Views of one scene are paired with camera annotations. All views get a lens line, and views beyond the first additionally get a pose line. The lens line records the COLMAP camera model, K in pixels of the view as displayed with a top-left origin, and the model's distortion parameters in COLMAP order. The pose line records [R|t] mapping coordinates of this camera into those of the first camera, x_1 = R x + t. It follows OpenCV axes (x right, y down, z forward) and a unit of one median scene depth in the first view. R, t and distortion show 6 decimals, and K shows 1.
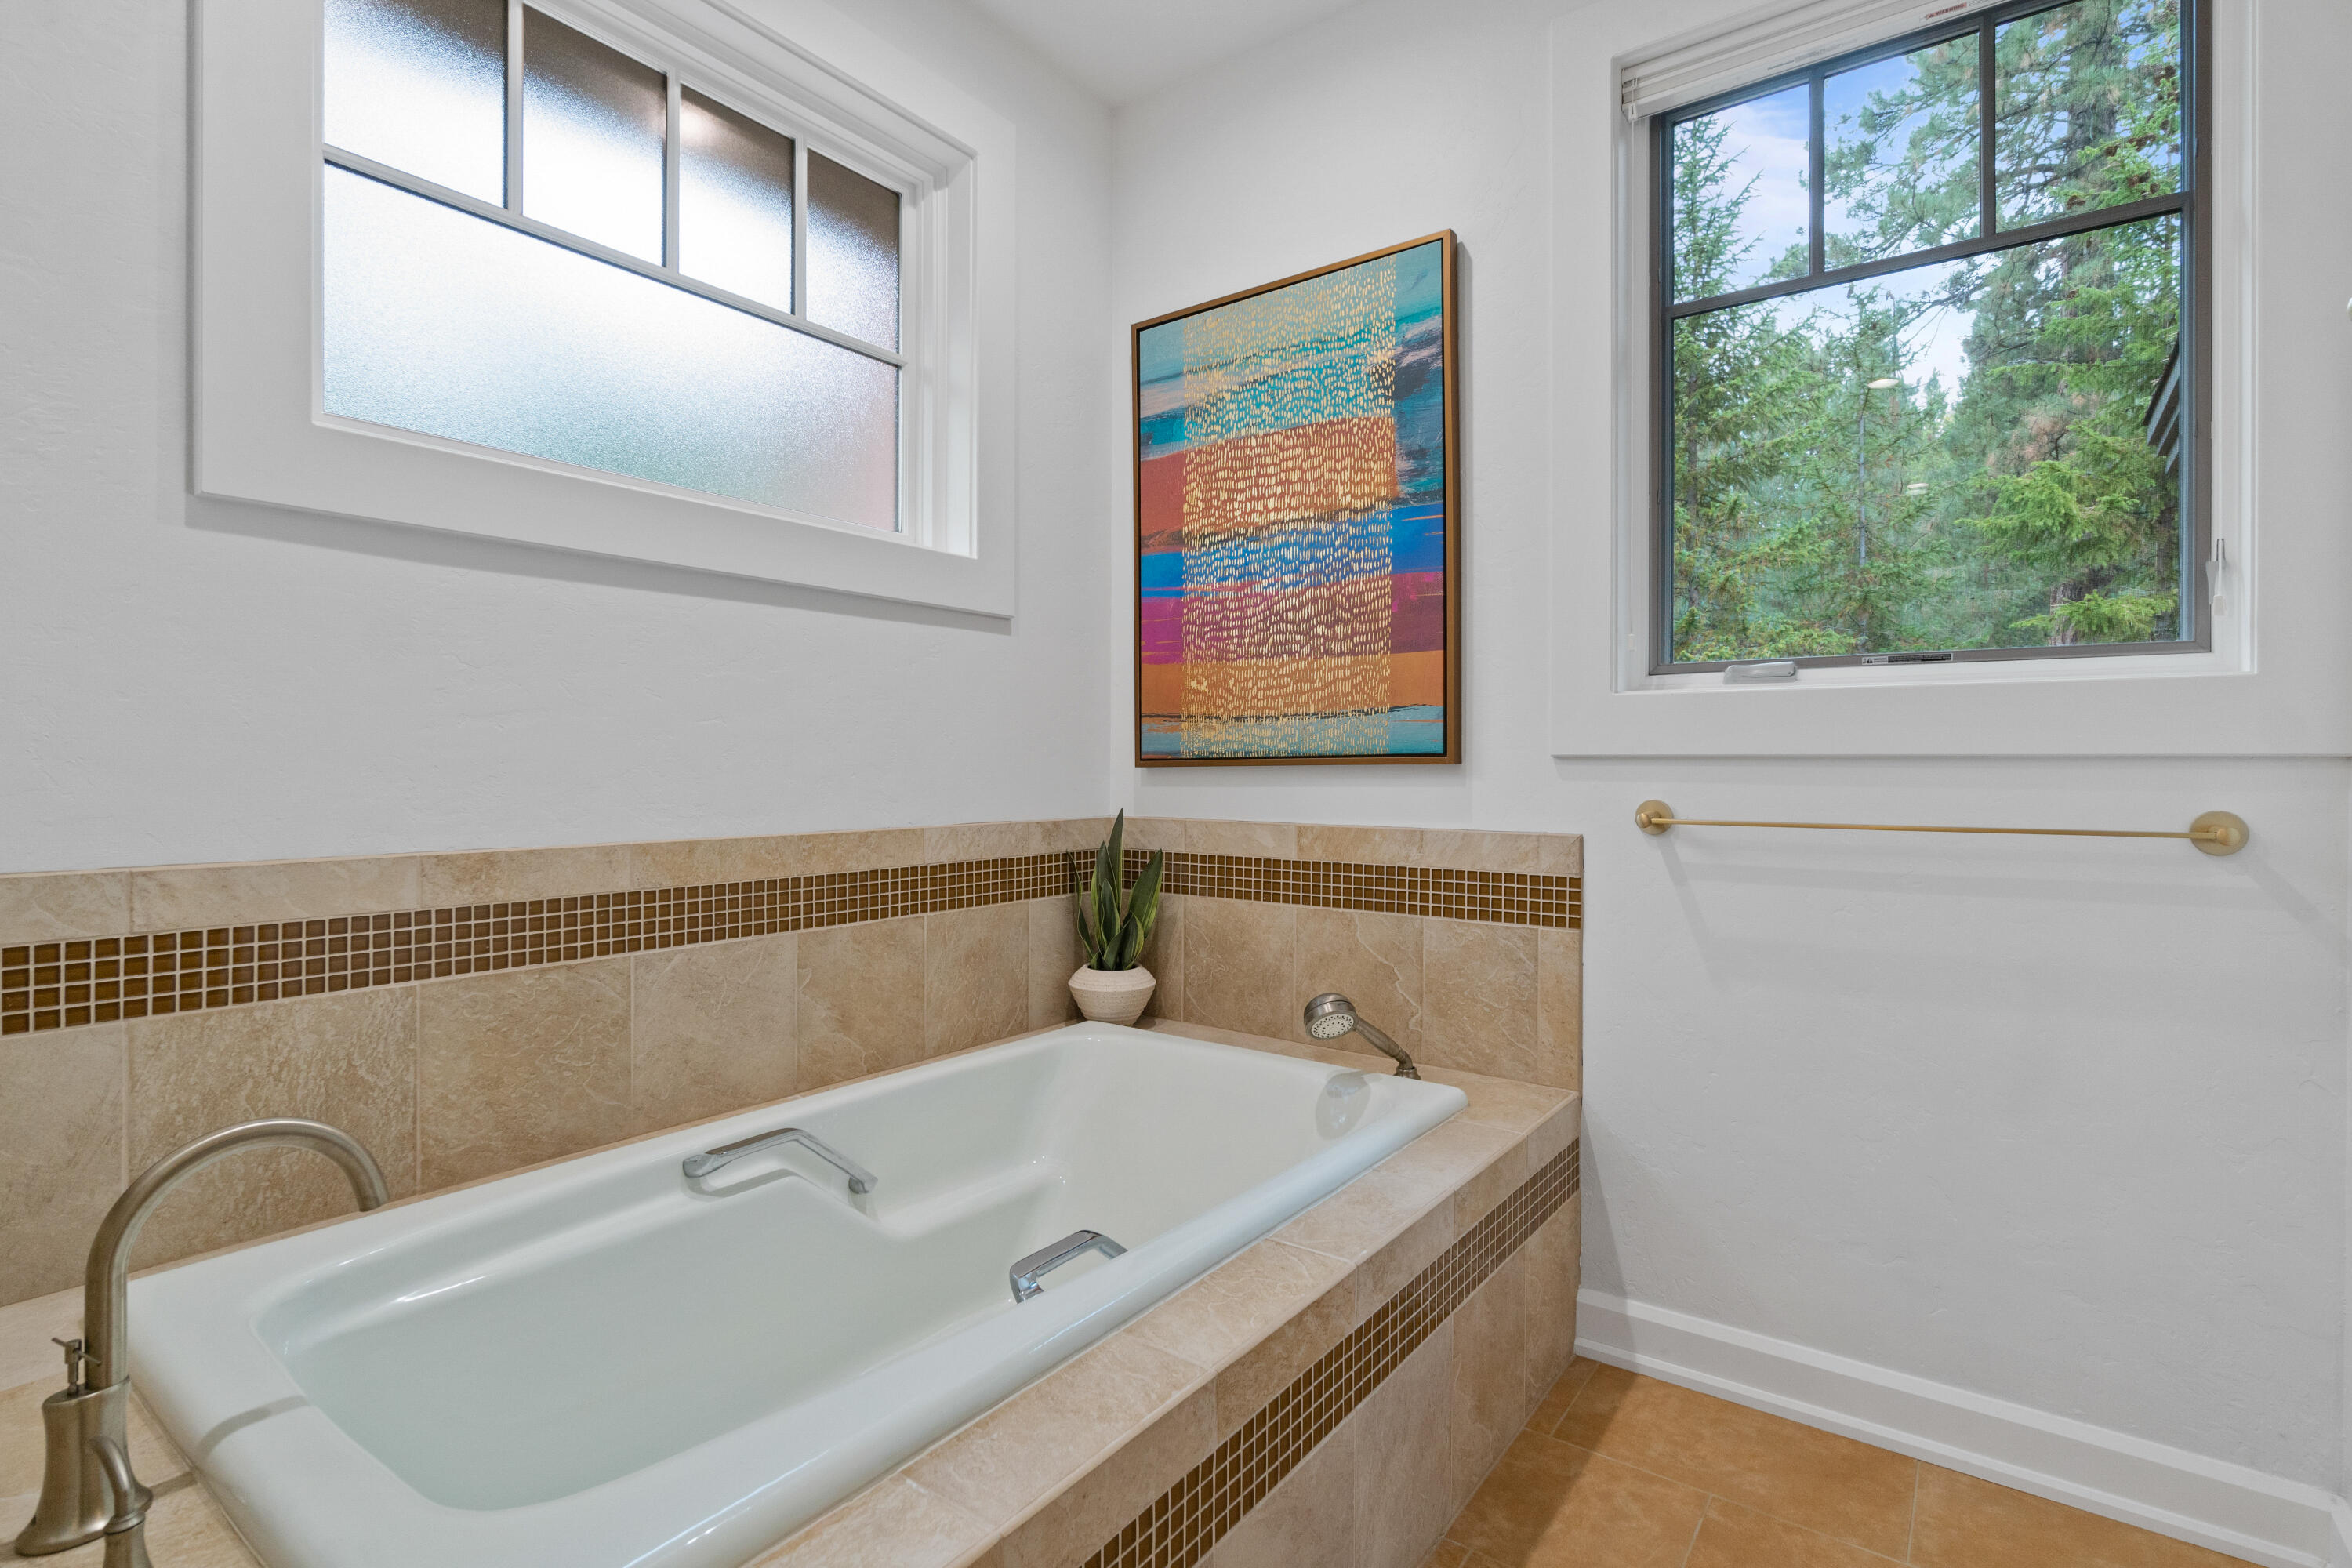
lens RADIAL K [[1117.2, 0, 1174.3], [0, 1117.2, 776.5], [0, 0, 1]] dist [-0.006245, -0.000368]
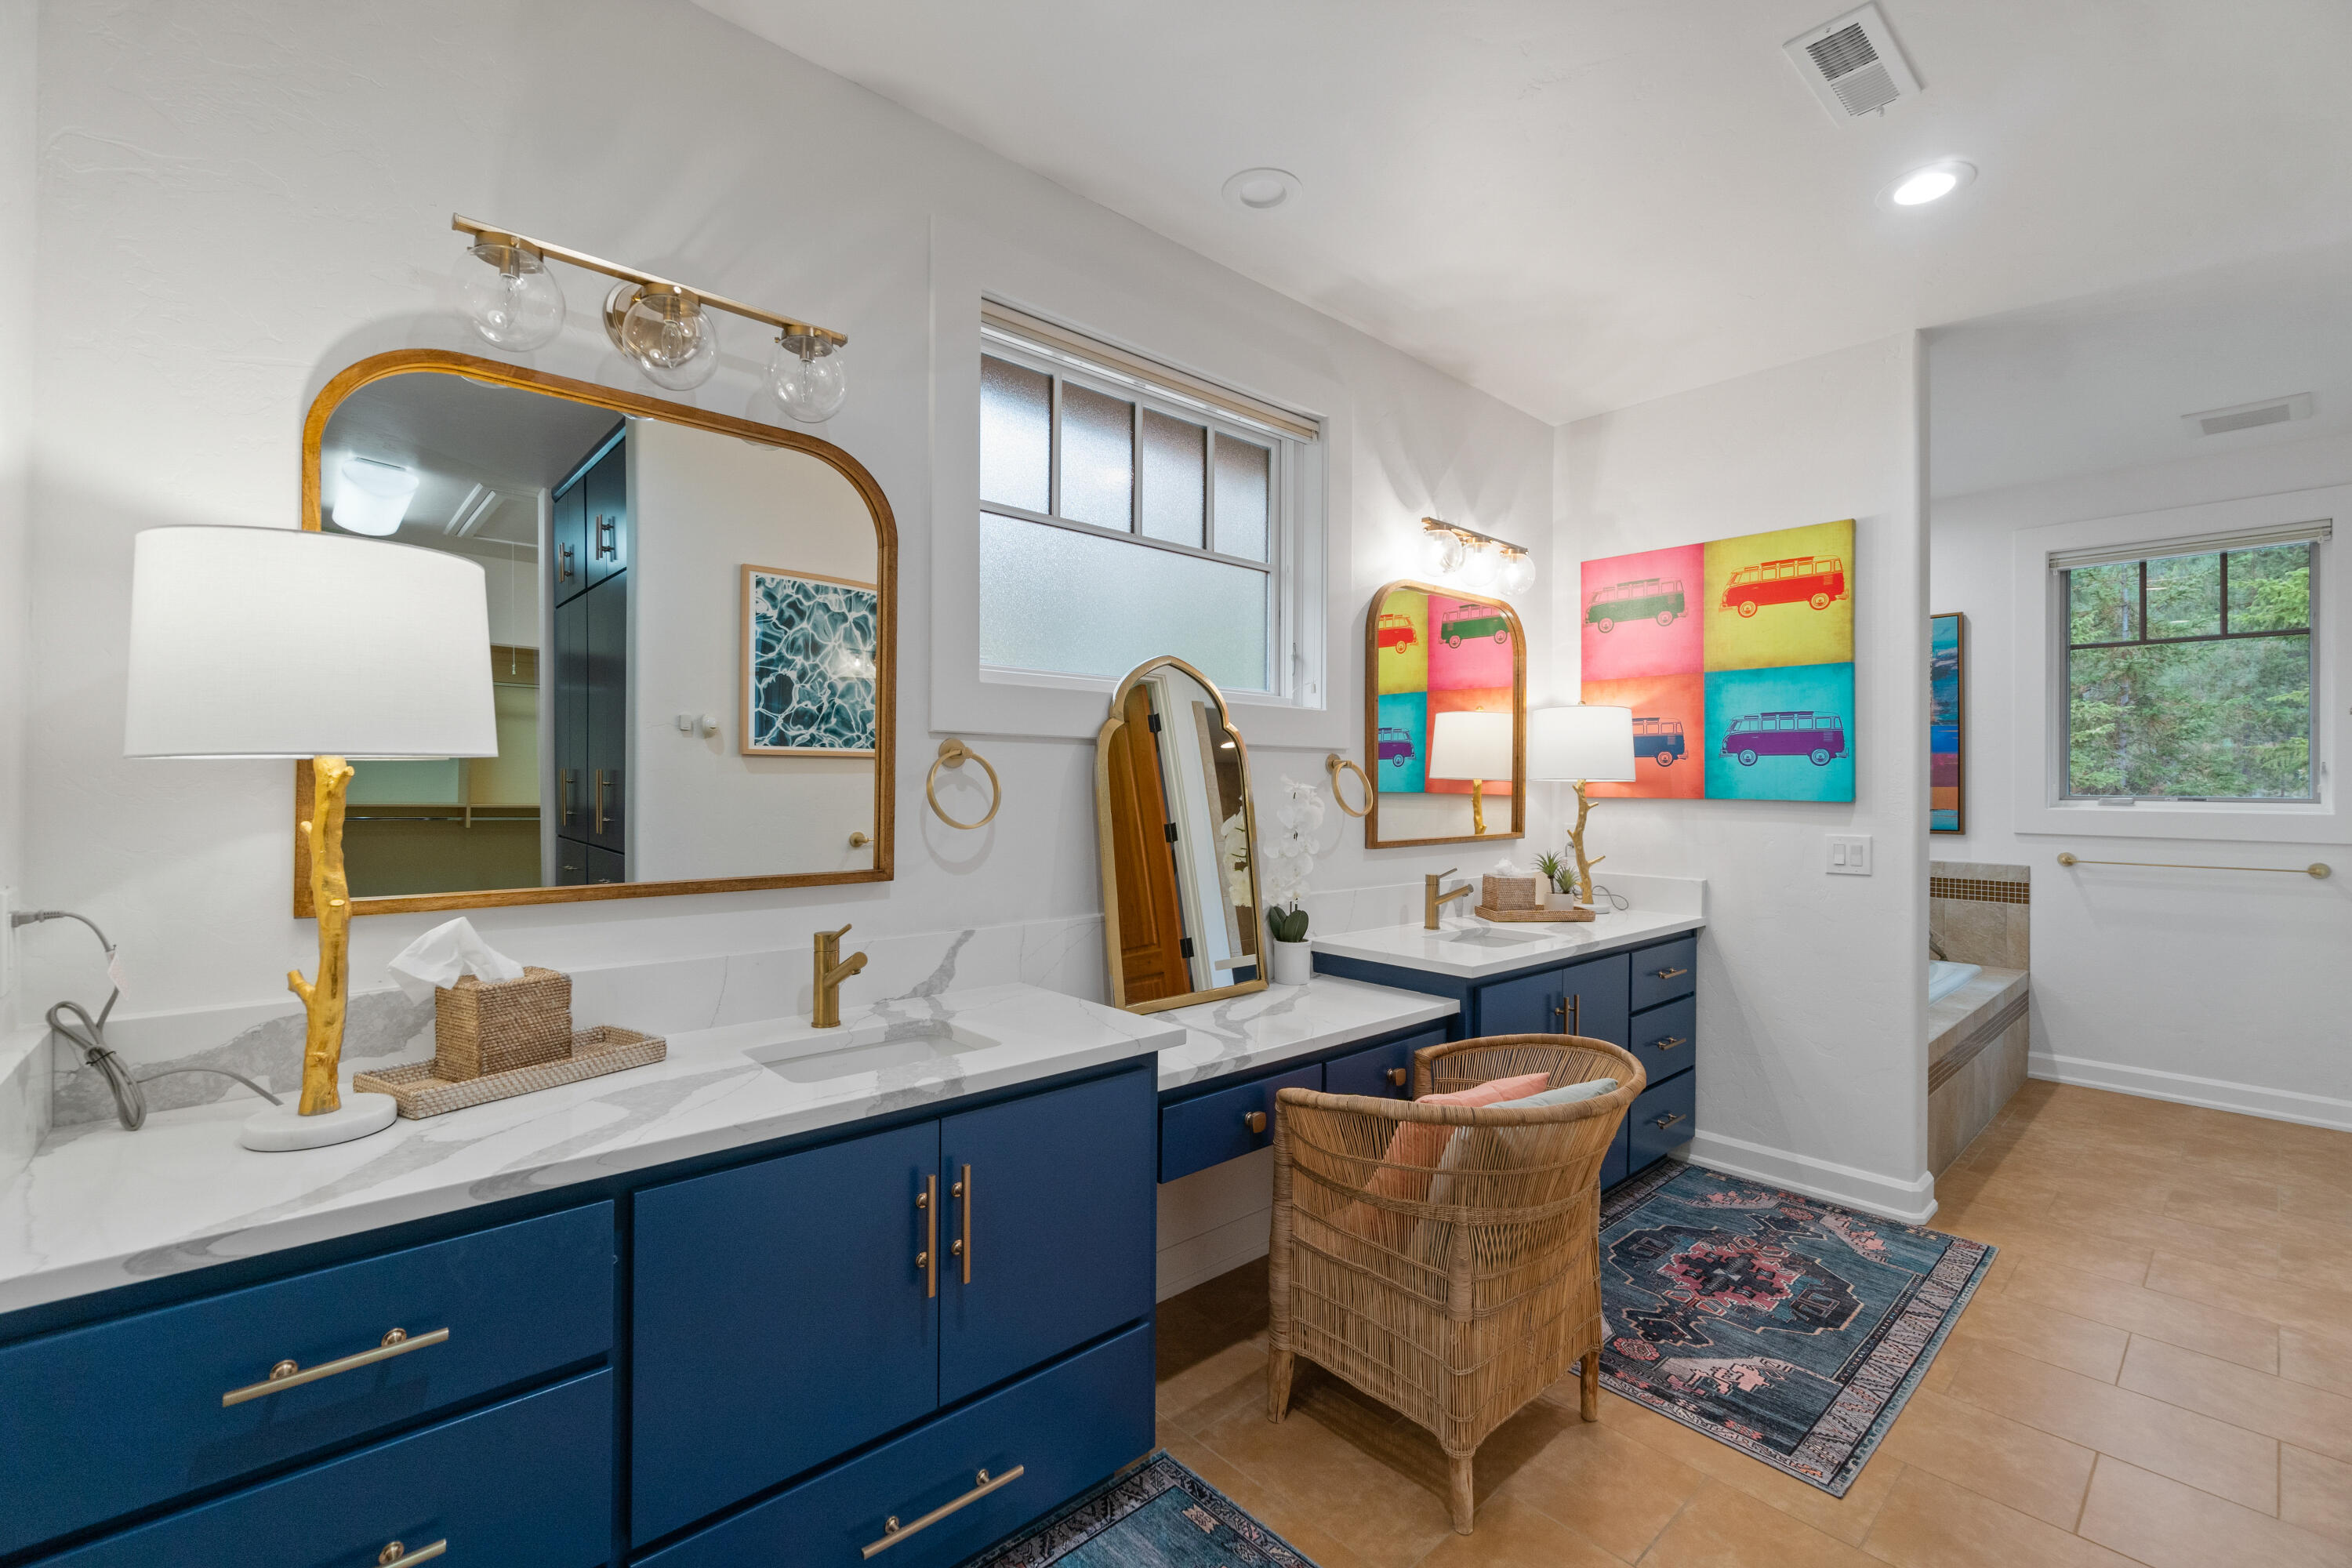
lens RADIAL K [[1017.7, 0, 1180.6], [0, 1017.7, 782.4], [0, 0, 1]] dist [-0.001167, 0.000260]
pose [[0.982870, 0.004959, -0.184233, -1.060410], [-0.006523, 0.999948, -0.007883, -0.100911], [0.184184, 0.008950, 0.982851, -1.544977]]
